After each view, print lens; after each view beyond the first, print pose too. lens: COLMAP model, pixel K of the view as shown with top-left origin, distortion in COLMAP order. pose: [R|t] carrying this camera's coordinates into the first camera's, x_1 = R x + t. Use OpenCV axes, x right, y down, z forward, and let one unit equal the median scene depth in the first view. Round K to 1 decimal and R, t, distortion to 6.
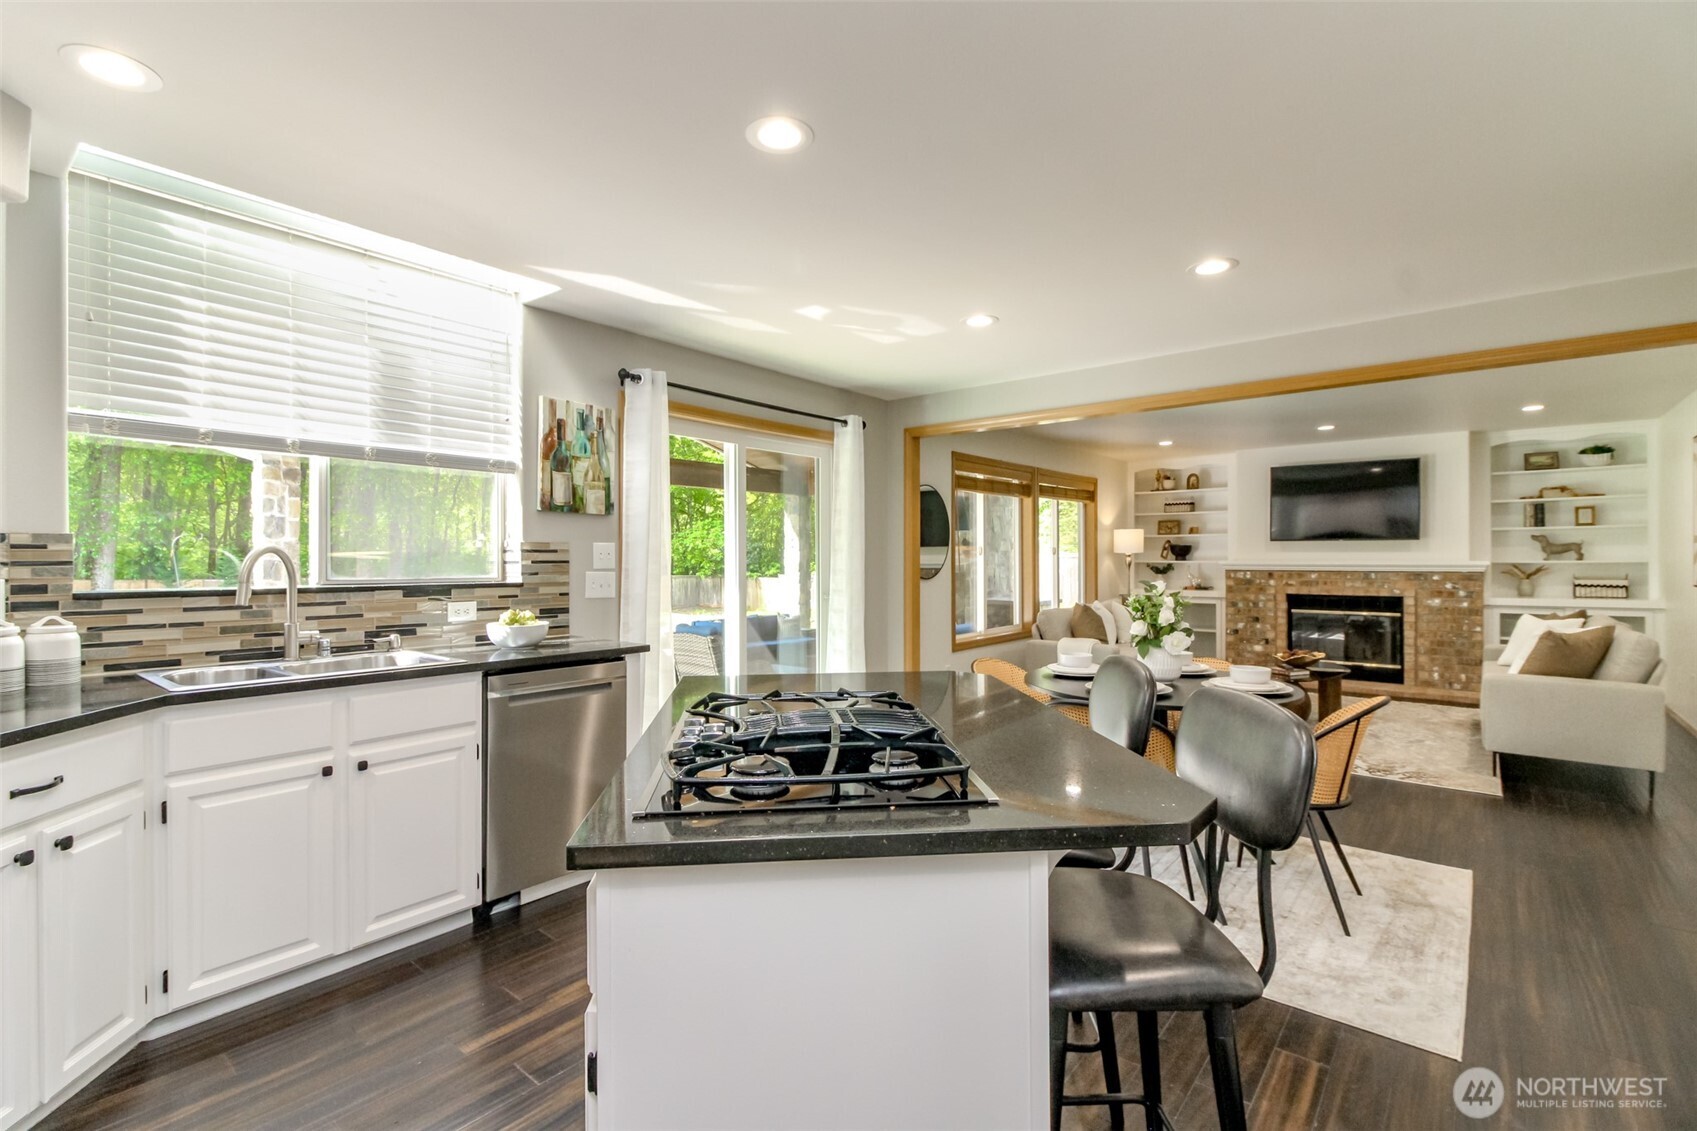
lens RADIAL K [[773.7, 0, 841.6], [0, 773.7, 555.6], [0, 0, 1]] dist [0.001480, -0.001261]
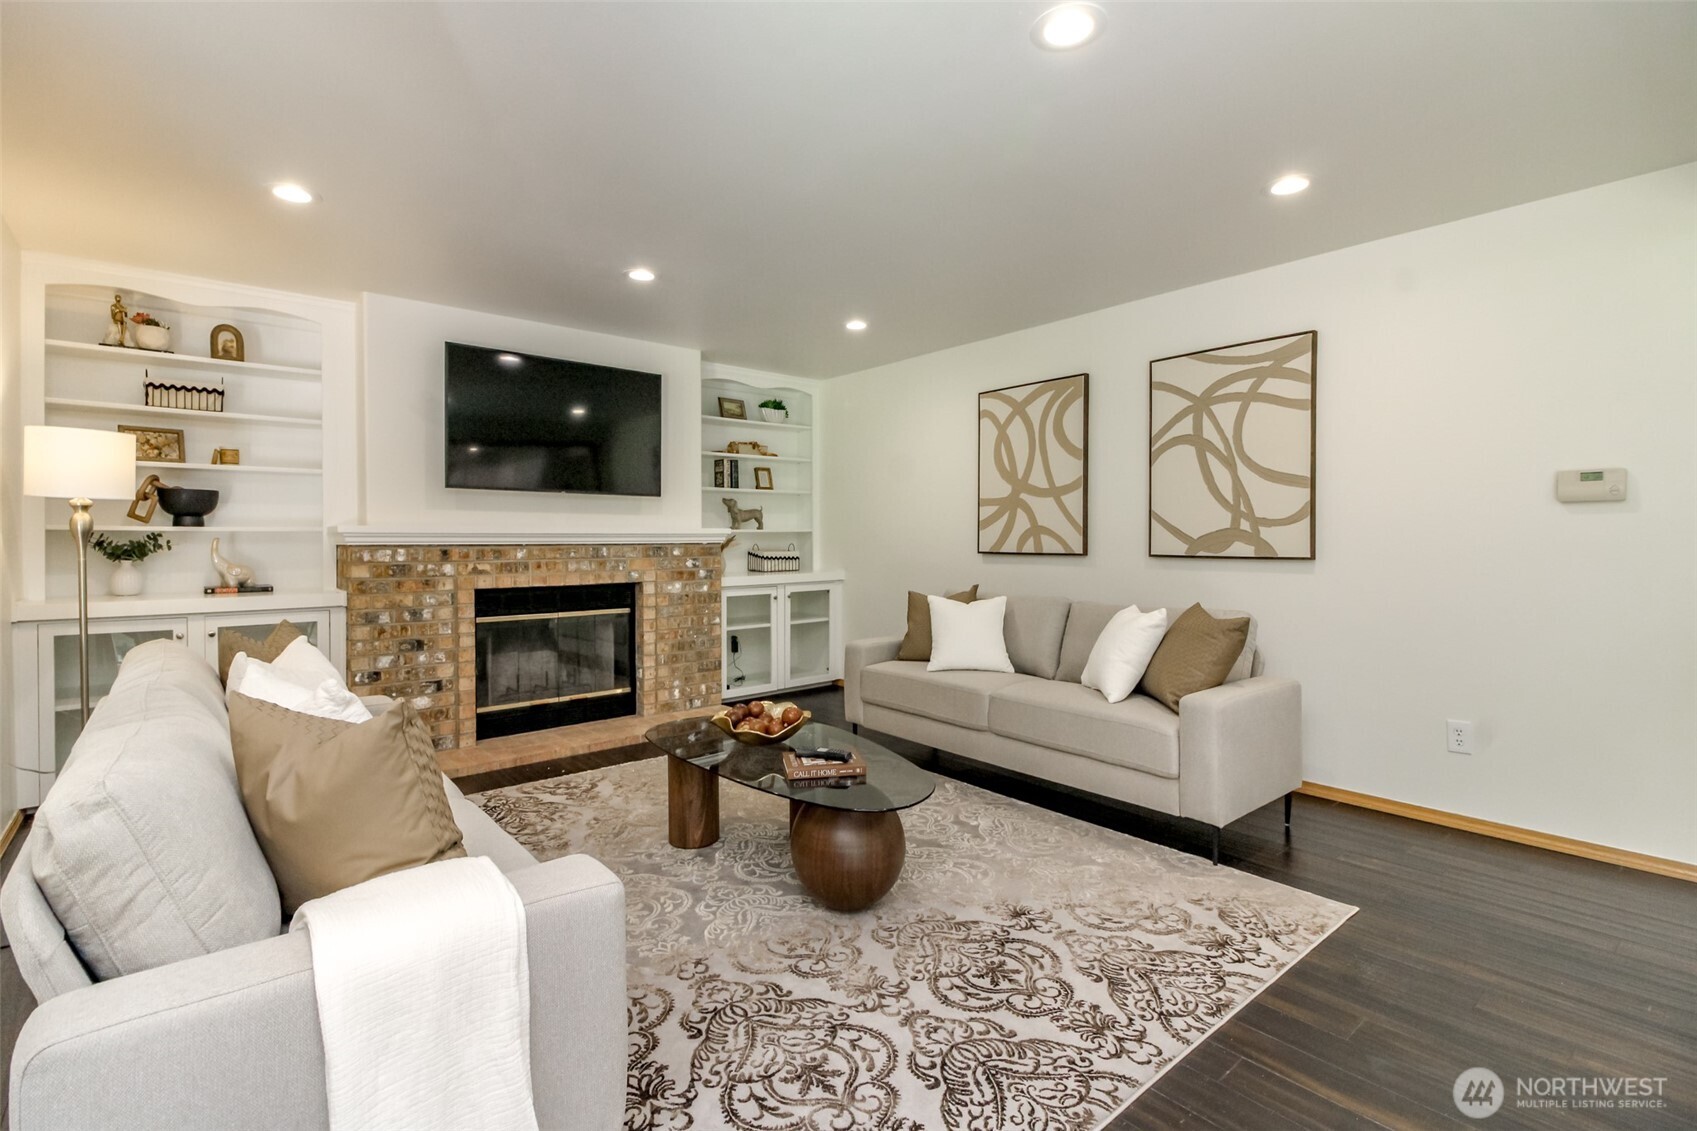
lens RADIAL K [[769.9, 0, 829.3], [0, 769.9, 548.5], [0, 0, 1]] dist [0.006723, -0.000302]
pose [[0.186847, -0.008457, 0.982353, 0.114542], [0.001649, 0.999964, 0.008295, 0.019511], [-0.982388, 0.000070, 0.186855, 0.730087]]
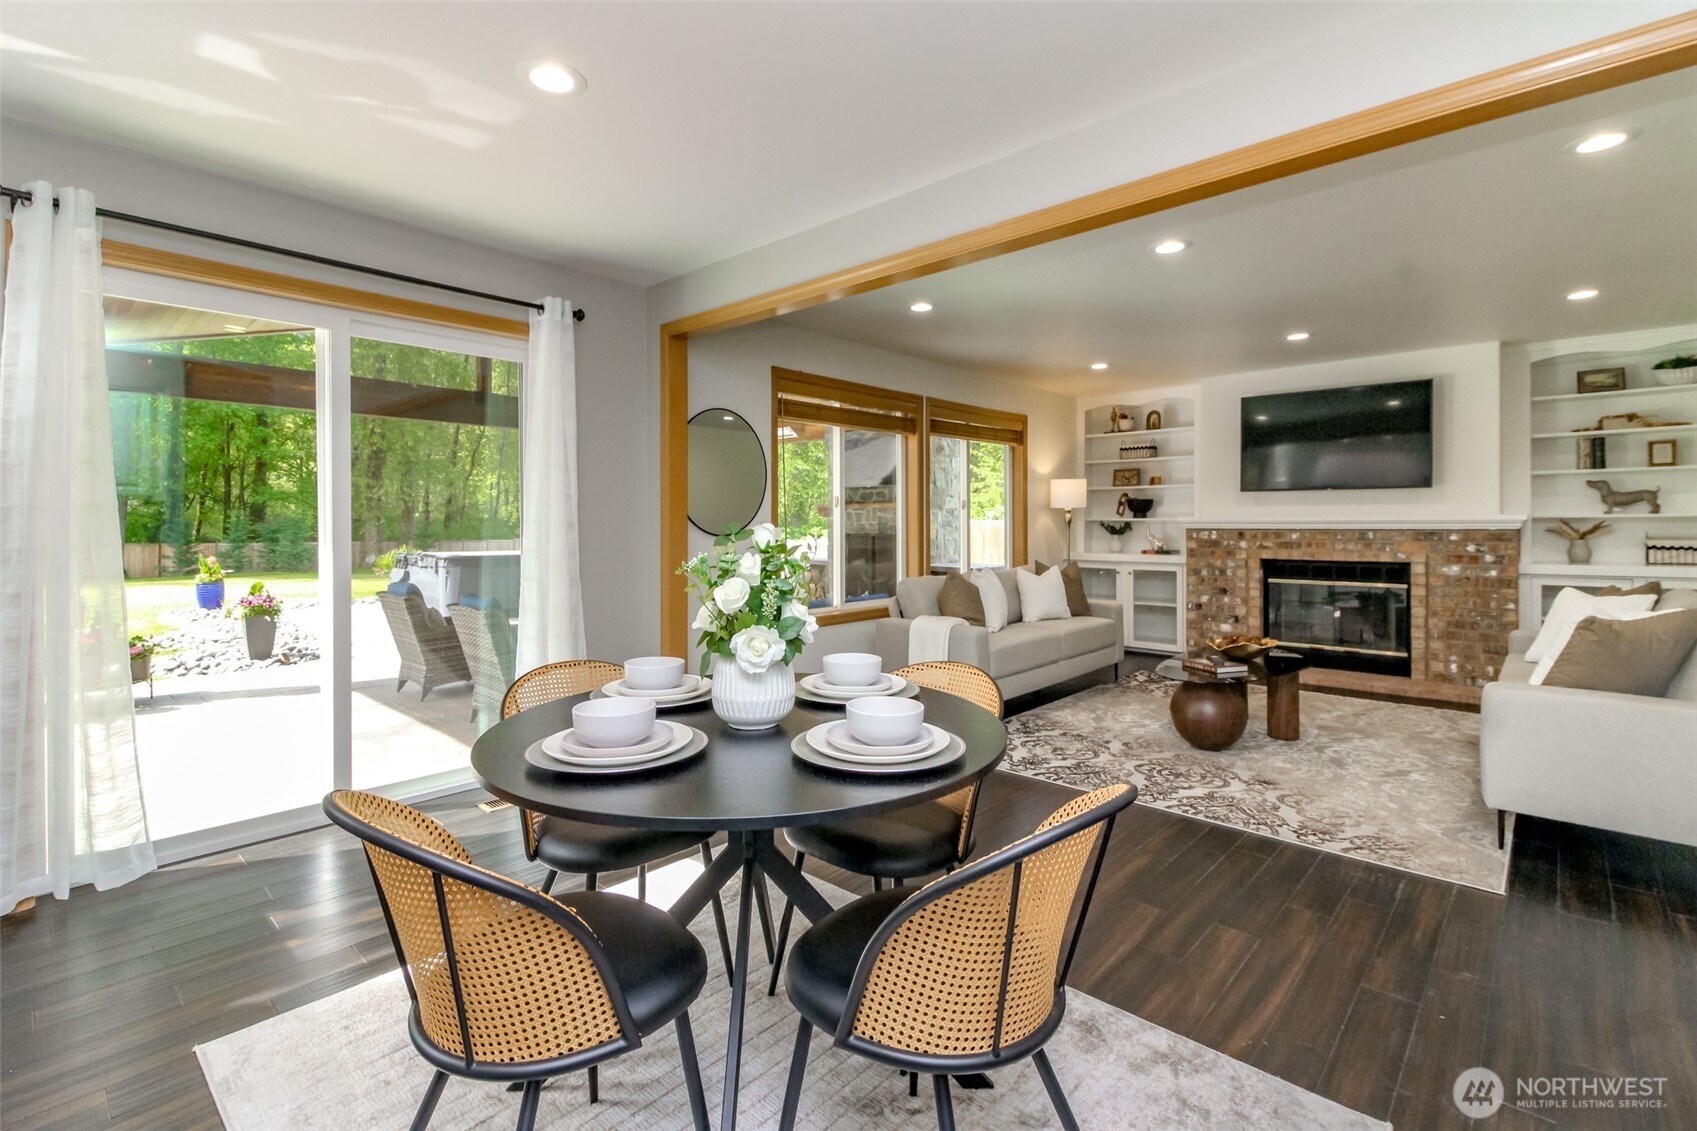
lens RADIAL K [[778.4, 0, 843.0], [0, 778.4, 523.6], [0, 0, 1]] dist [0.012669, -0.006394]
pose [[0.998864, 0.000562, -0.047641, 0.208755], [-0.000481, 0.999998, 0.001706, 0.014001], [0.047641, -0.001681, 0.998863, 0.209536]]
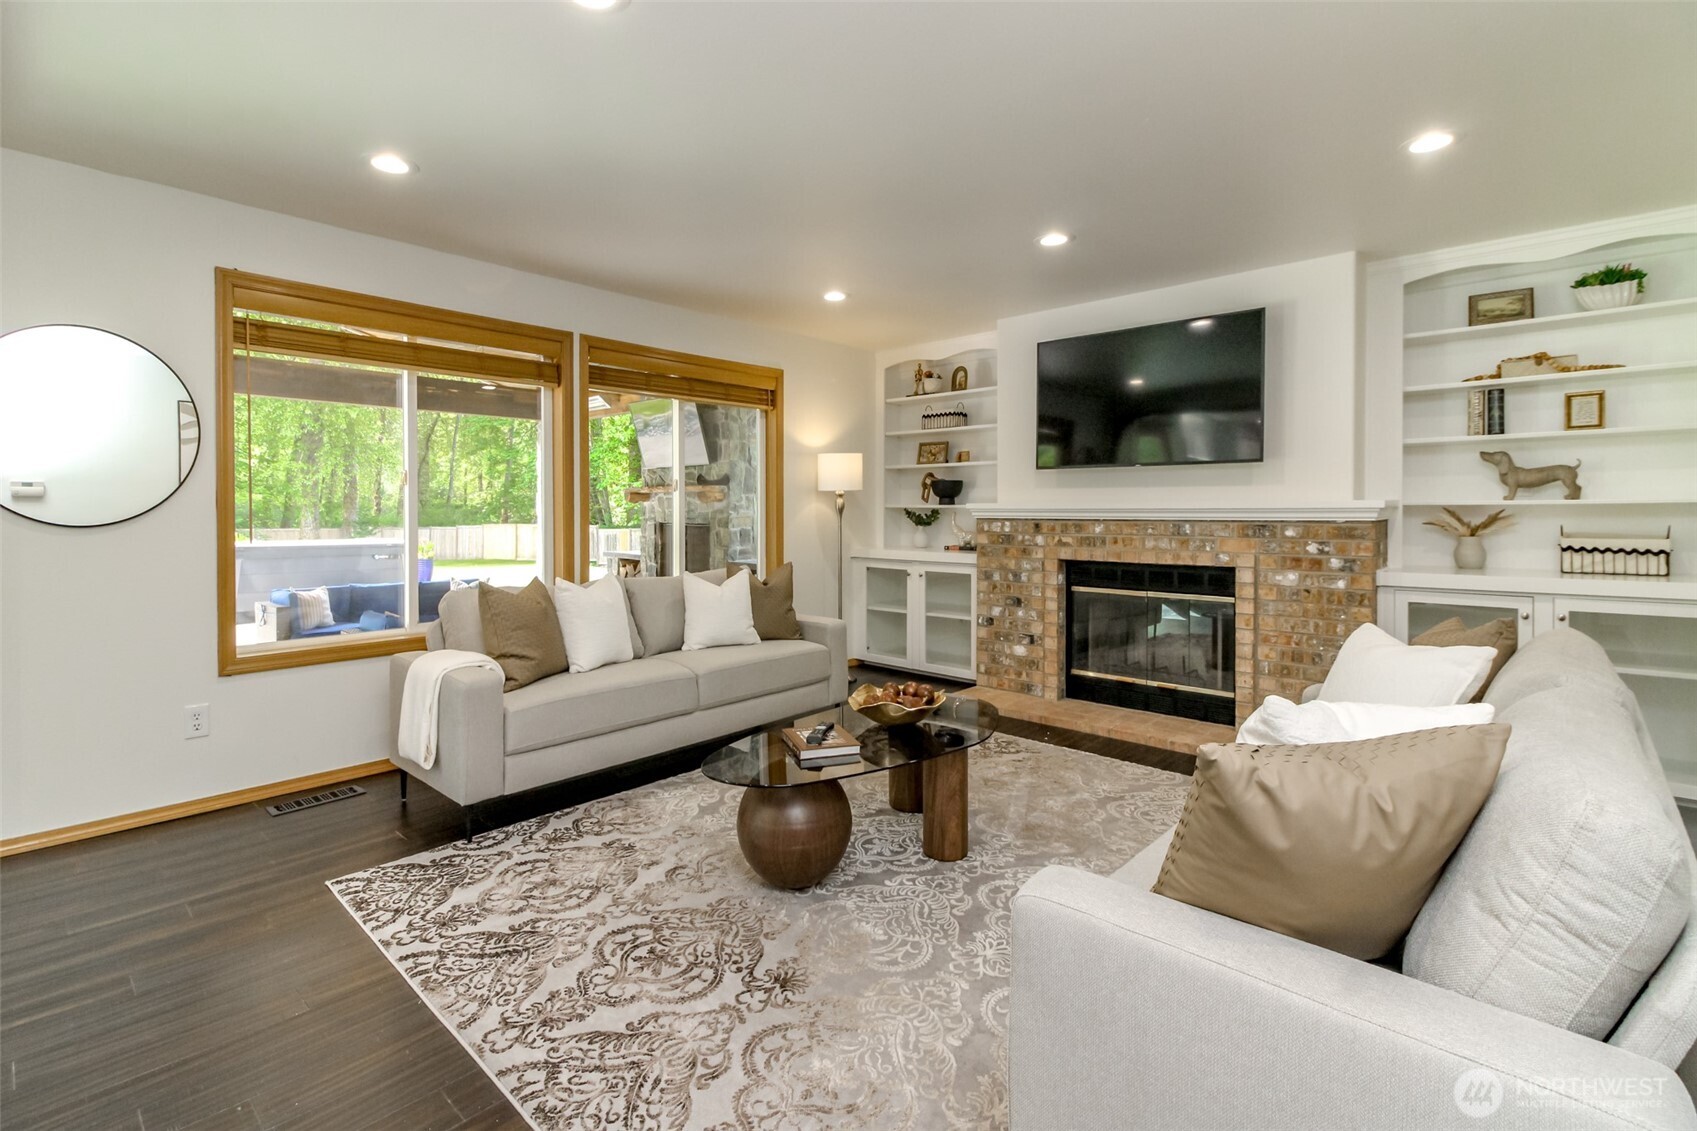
lens RADIAL K [[778.1, 0, 839.0], [0, 778.1, 518.2], [0, 0, 1]] dist [0.009112, -0.000566]
pose [[0.998727, 0.004872, -0.050198, 0.481312], [-0.004351, 0.999936, 0.010483, 0.014358], [0.050246, -0.010252, 0.998684, 0.446278]]
